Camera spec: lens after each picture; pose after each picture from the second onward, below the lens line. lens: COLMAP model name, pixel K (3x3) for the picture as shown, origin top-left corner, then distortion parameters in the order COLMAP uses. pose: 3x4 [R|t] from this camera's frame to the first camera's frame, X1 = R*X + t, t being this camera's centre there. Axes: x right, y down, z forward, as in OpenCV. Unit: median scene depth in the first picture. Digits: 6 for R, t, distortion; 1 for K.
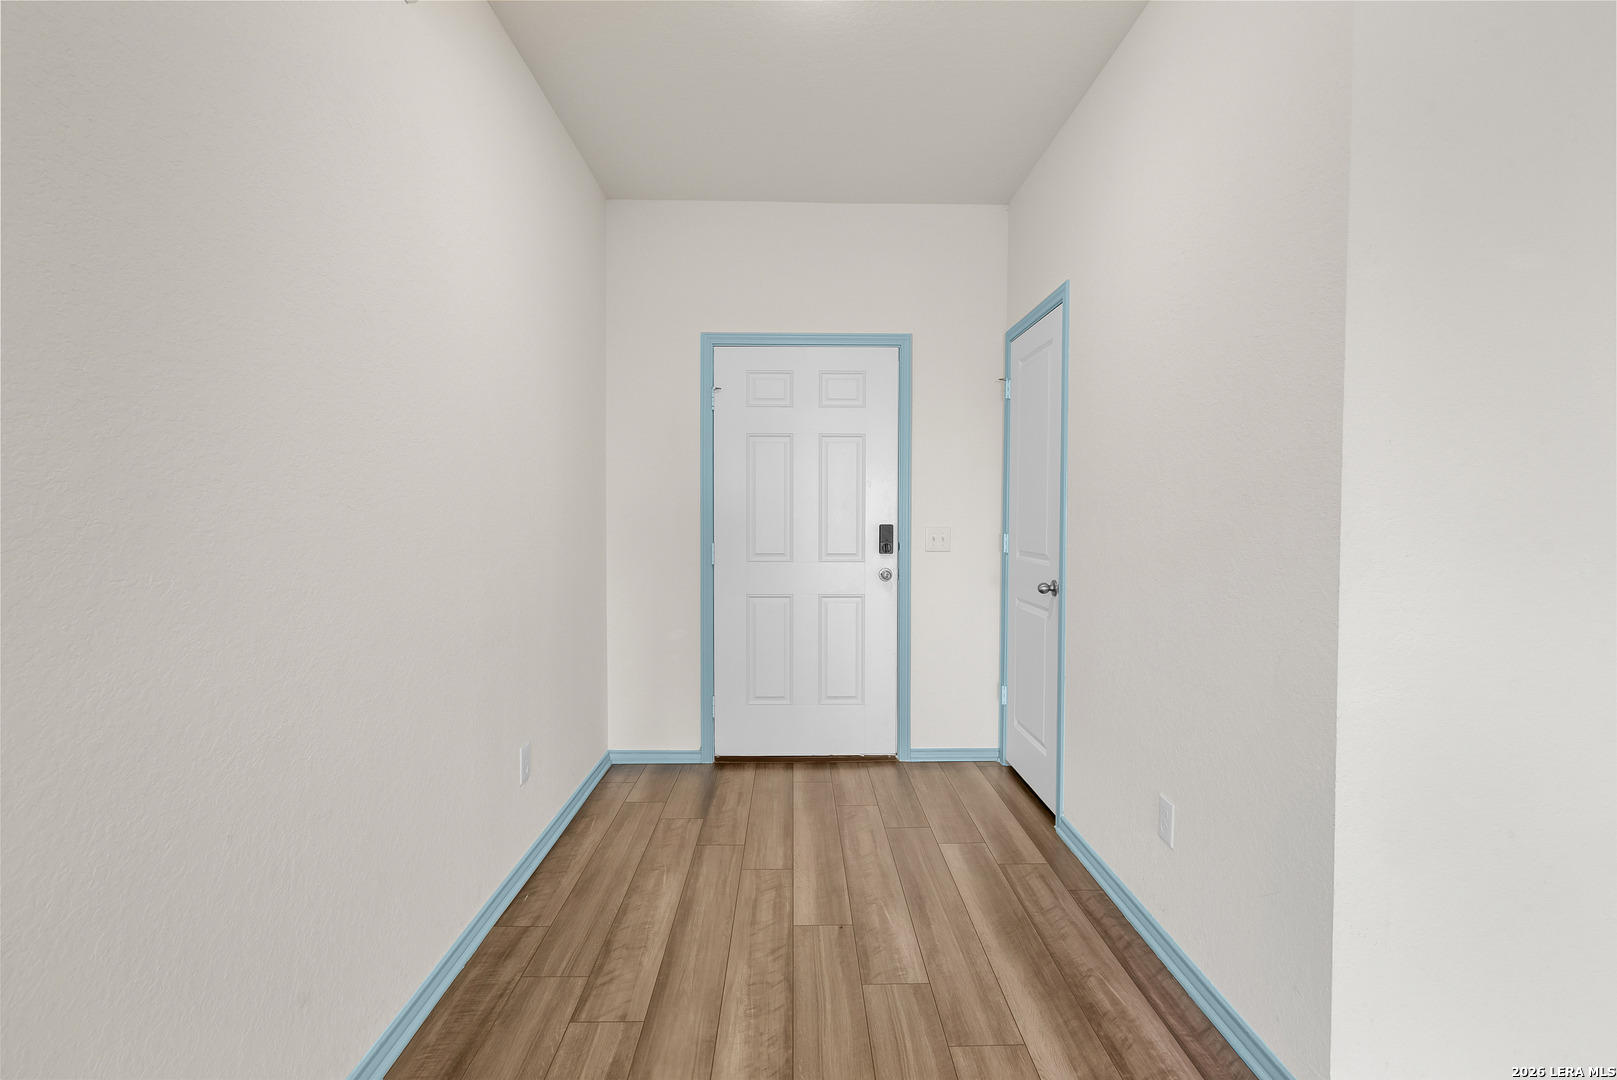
lens RADIAL K [[763.4, 0, 816.5], [0, 763.4, 538.5], [0, 0, 1]] dist [-0.008838, 0.000194]
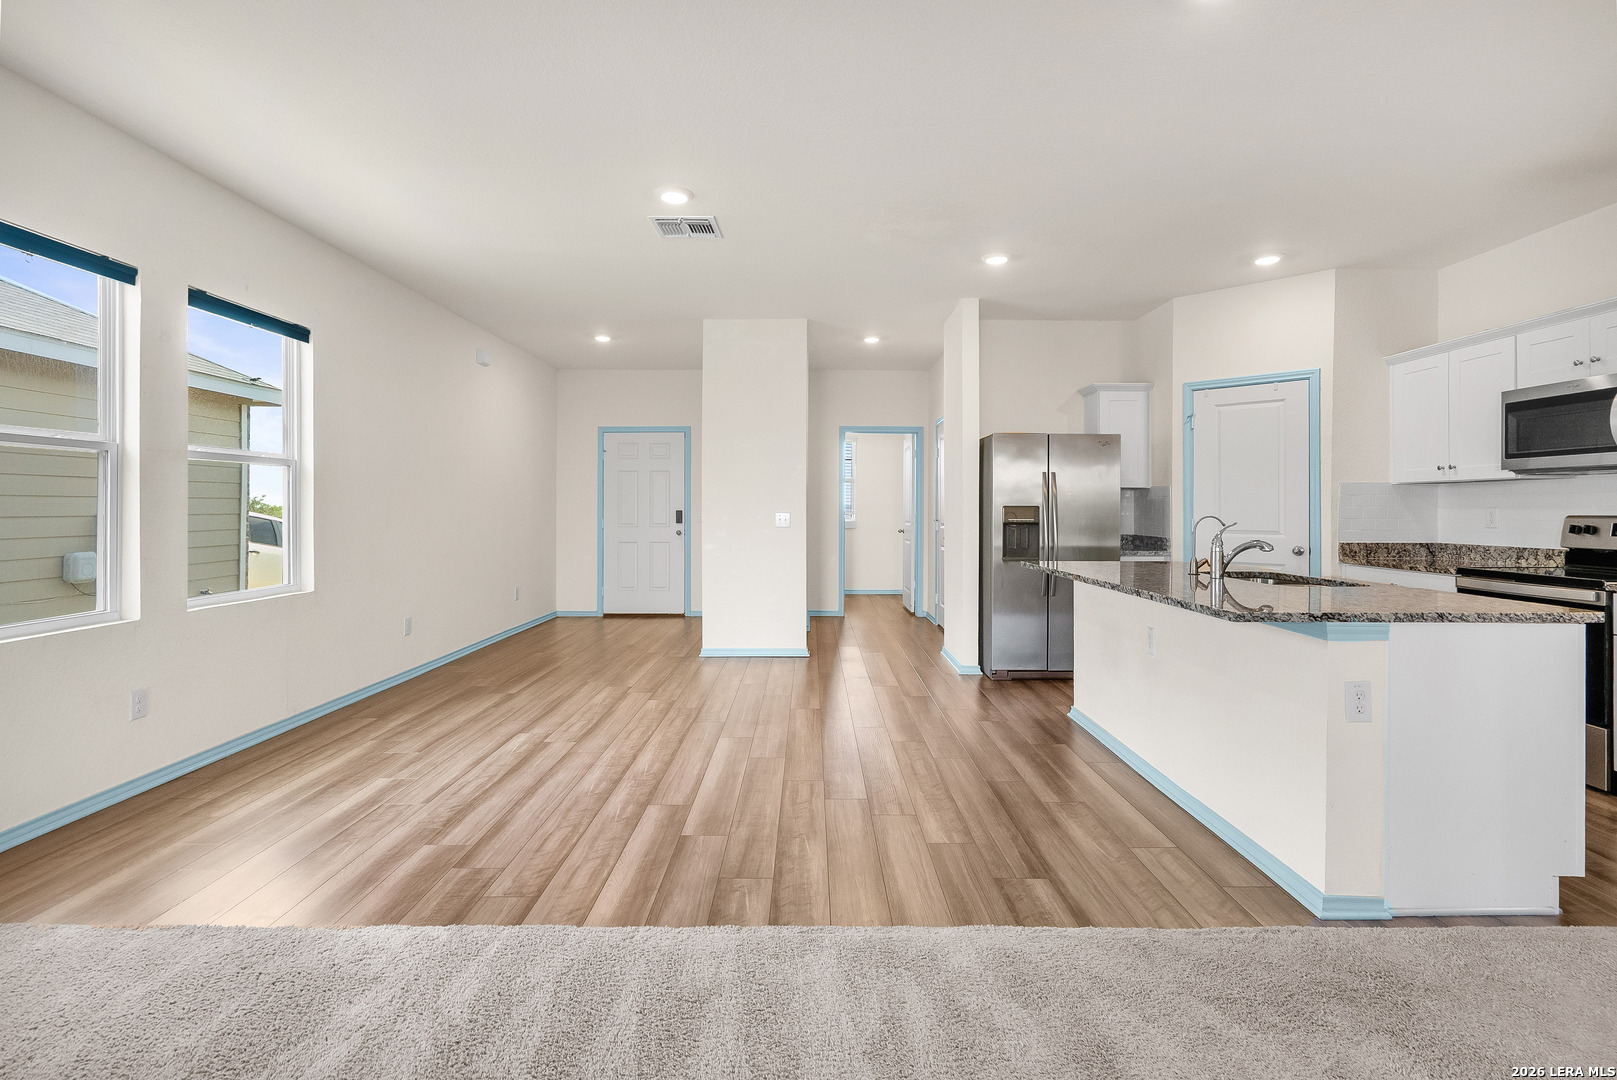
lens RADIAL K [[763.4, 0, 813.1], [0, 763.4, 508.2], [0, 0, 1]] dist [-0.008838, 0.000194]
pose [[0.999786, 0.005652, 0.019879, 0.444991], [-0.004862, 0.999205, -0.039561, 0.062324], [-0.020087, 0.039456, 0.999019, -1.286329]]
